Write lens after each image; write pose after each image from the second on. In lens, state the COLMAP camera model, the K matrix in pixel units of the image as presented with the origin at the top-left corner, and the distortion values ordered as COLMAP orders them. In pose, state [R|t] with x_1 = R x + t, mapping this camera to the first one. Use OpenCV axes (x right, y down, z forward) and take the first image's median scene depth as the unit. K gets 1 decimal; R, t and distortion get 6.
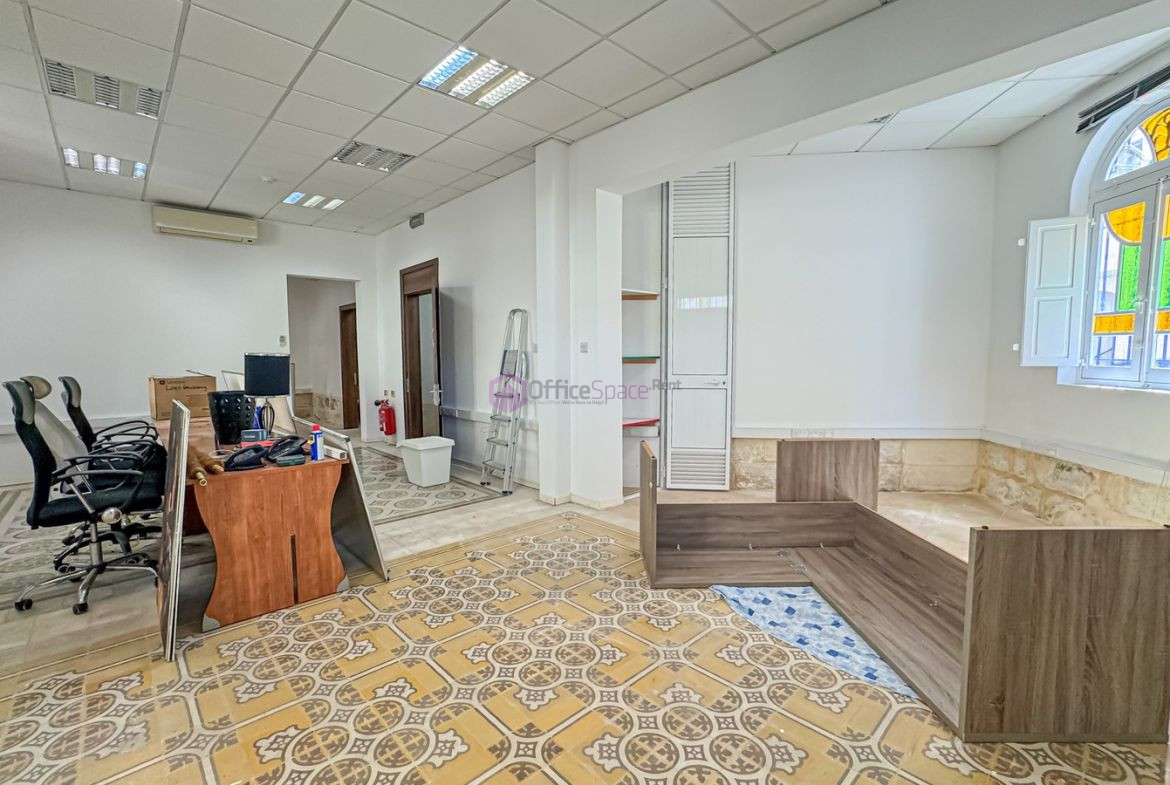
lens RADIAL K [[517.5, 0, 585.0], [0, 517.5, 392.5], [0, 0, 1]] dist [-0.052664, 0.018842]
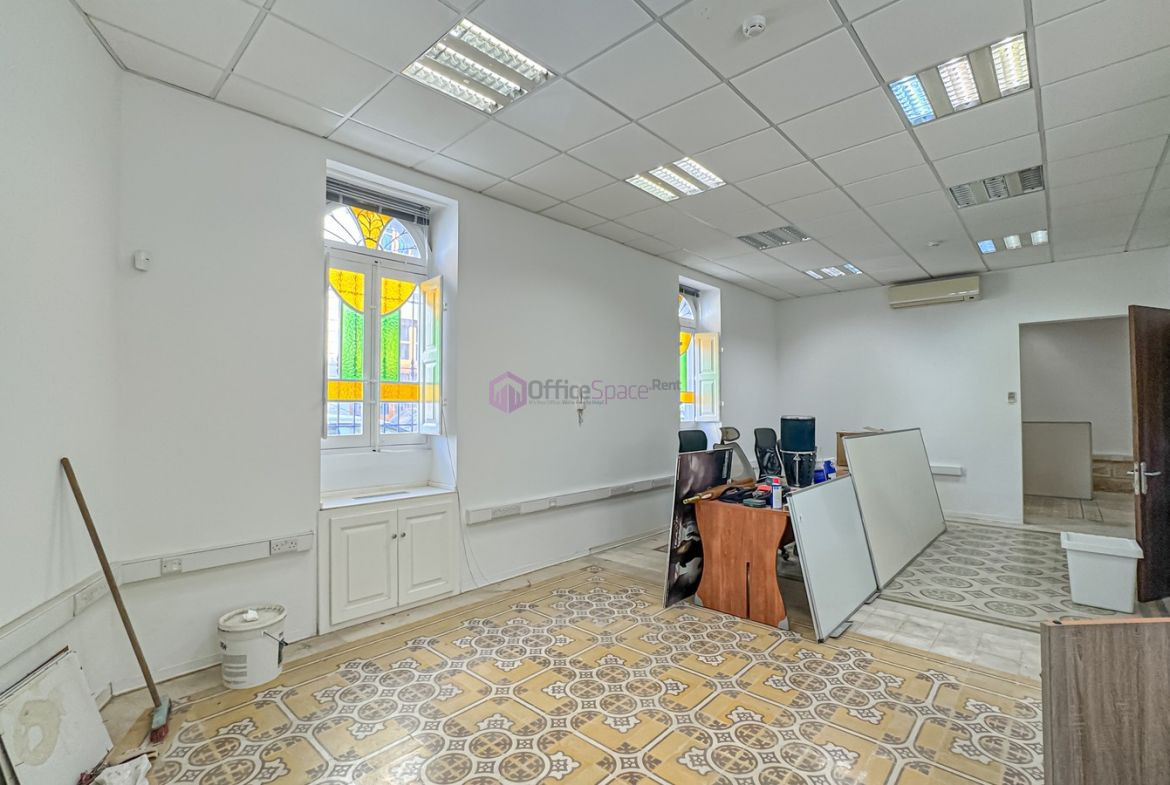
lens RADIAL K [[518.8, 0, 581.5], [0, 518.8, 397.1], [0, 0, 1]] dist [-0.014223, 0.000470]
pose [[0.062803, -0.019592, -0.997834, 0.674144], [-0.071598, 0.997143, -0.024085, -0.065869], [0.995454, 0.072955, 0.061221, 0.466884]]
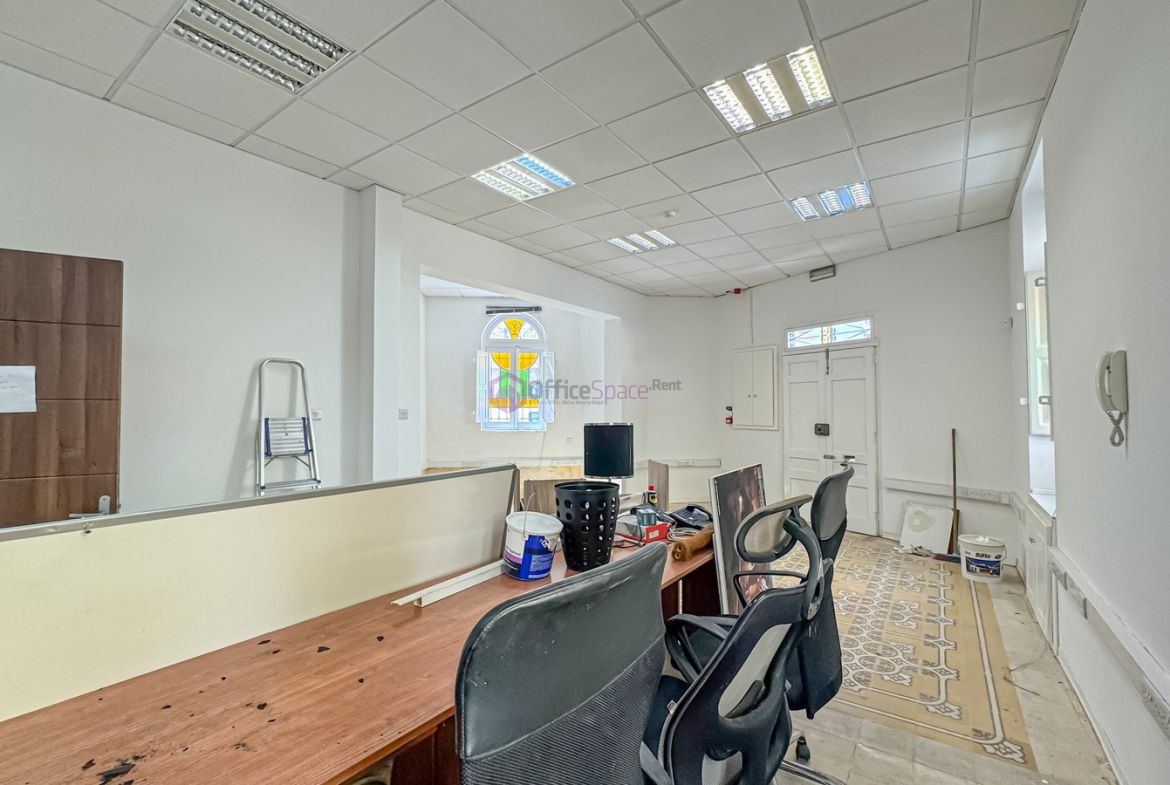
lens RADIAL K [[518.8, 0, 581.5], [0, 518.8, 397.1], [0, 0, 1]] dist [-0.014223, 0.000470]
pose [[-0.199871, 0.030611, 0.979344, -1.673016], [0.077039, 0.996909, -0.015438, -0.125472], [-0.976789, 0.072362, -0.201611, 1.401234]]
